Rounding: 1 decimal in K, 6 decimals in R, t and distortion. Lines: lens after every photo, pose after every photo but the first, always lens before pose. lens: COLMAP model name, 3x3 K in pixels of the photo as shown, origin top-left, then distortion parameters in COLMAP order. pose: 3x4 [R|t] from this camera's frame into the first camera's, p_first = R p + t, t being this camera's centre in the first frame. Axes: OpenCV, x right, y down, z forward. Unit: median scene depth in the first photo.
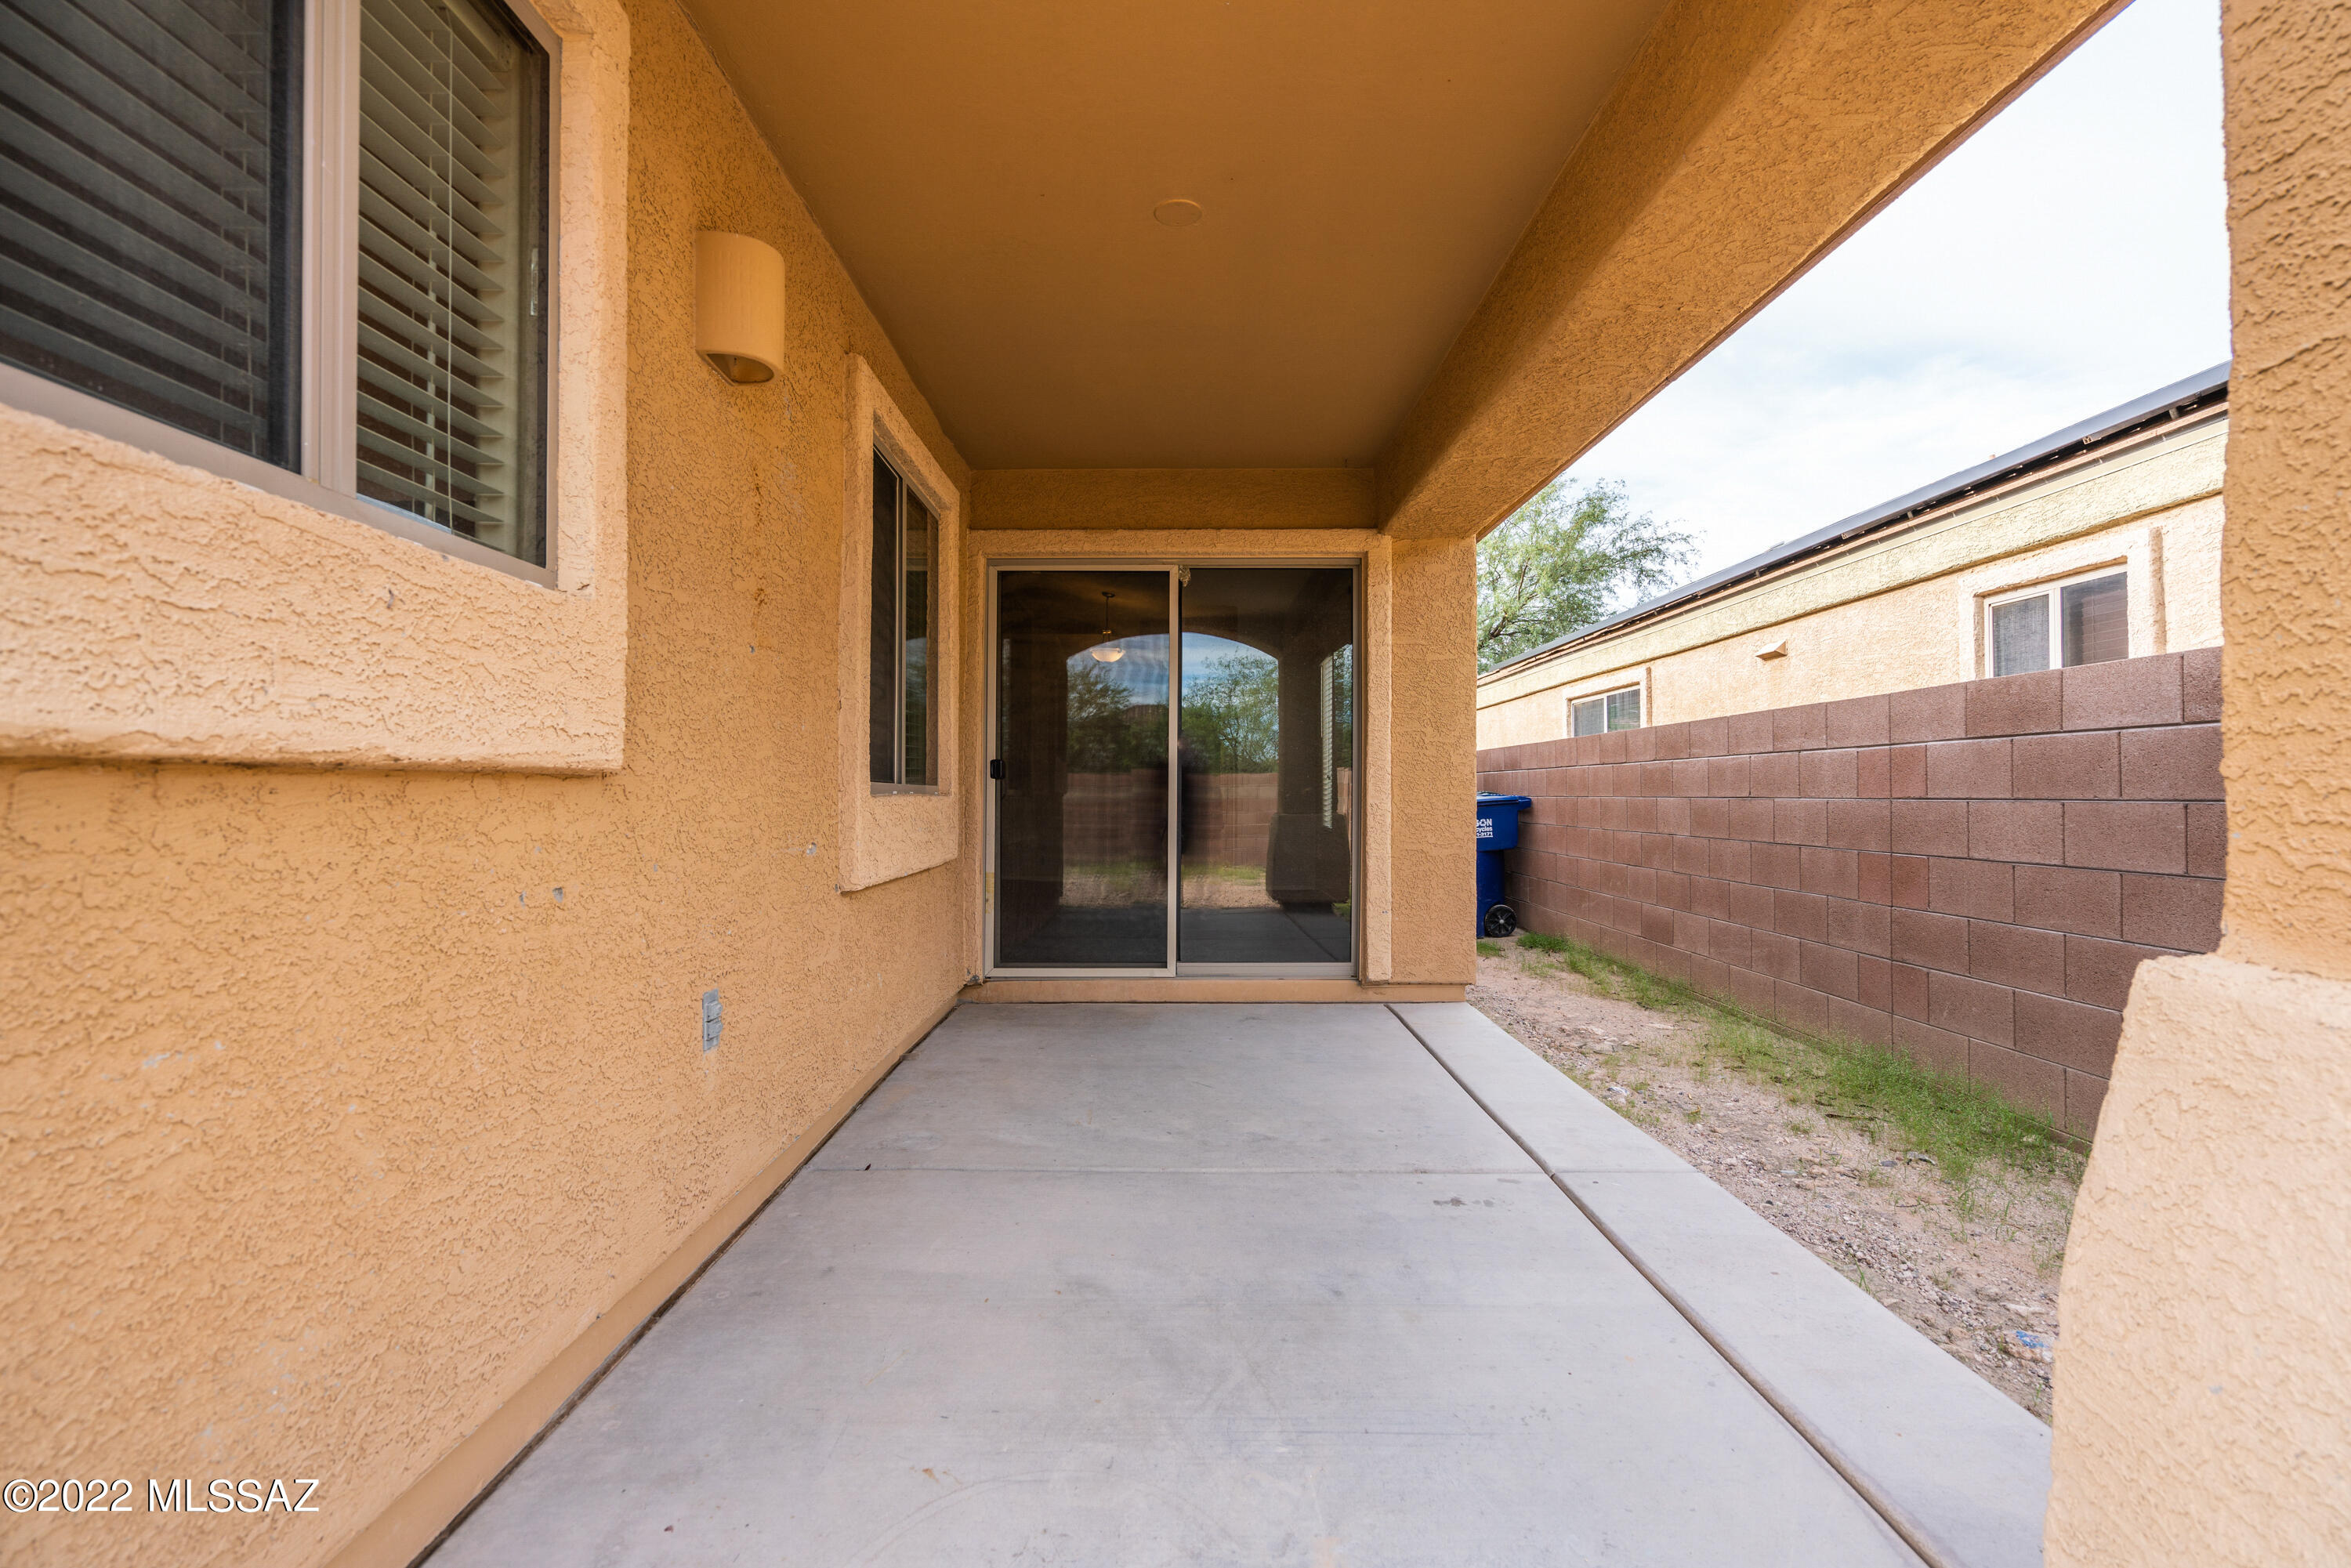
lens RADIAL K [[1046.9, 0, 1175.5], [0, 1046.9, 784.0], [0, 0, 1]] dist [-0.013816, 0.006910]
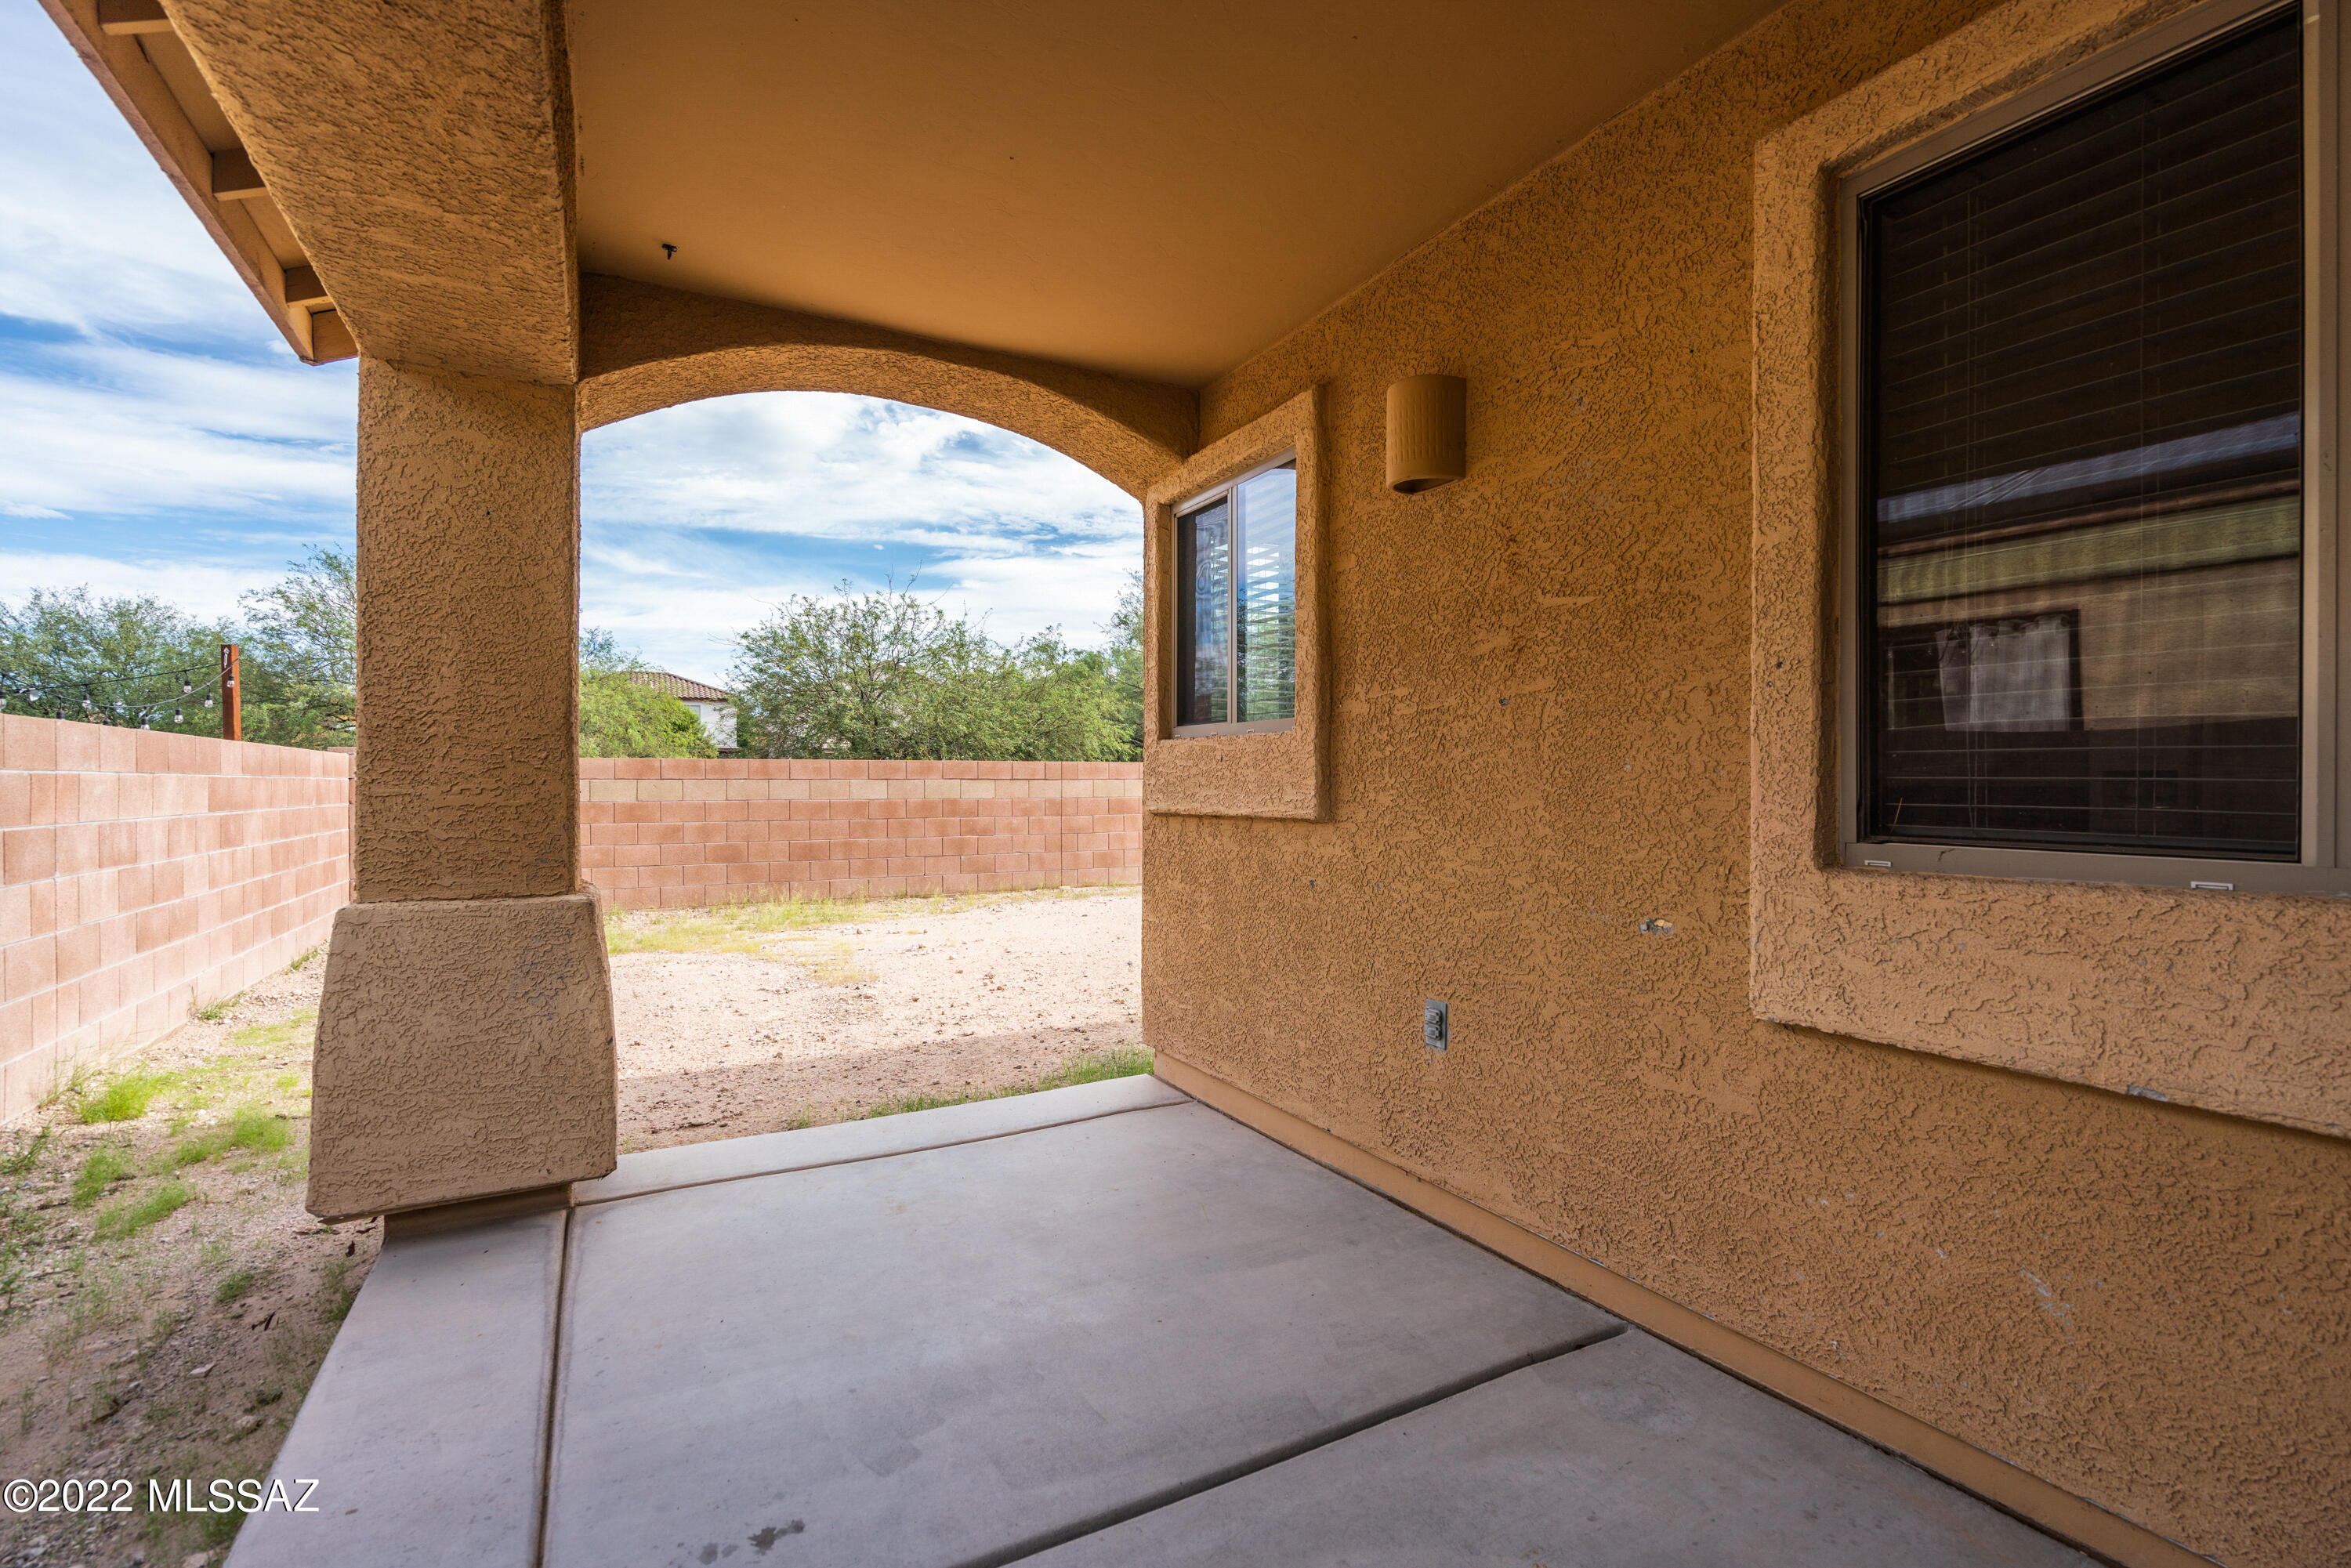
lens RADIAL K [[1046.9, 0, 1175.5], [0, 1046.9, 784.0], [0, 0, 1]] dist [-0.013816, 0.006910]
pose [[-0.880352, -0.000278, -0.474320, 0.425865], [0.004197, 0.999956, -0.008376, -0.048399], [0.474301, -0.009364, -0.880313, 2.035840]]
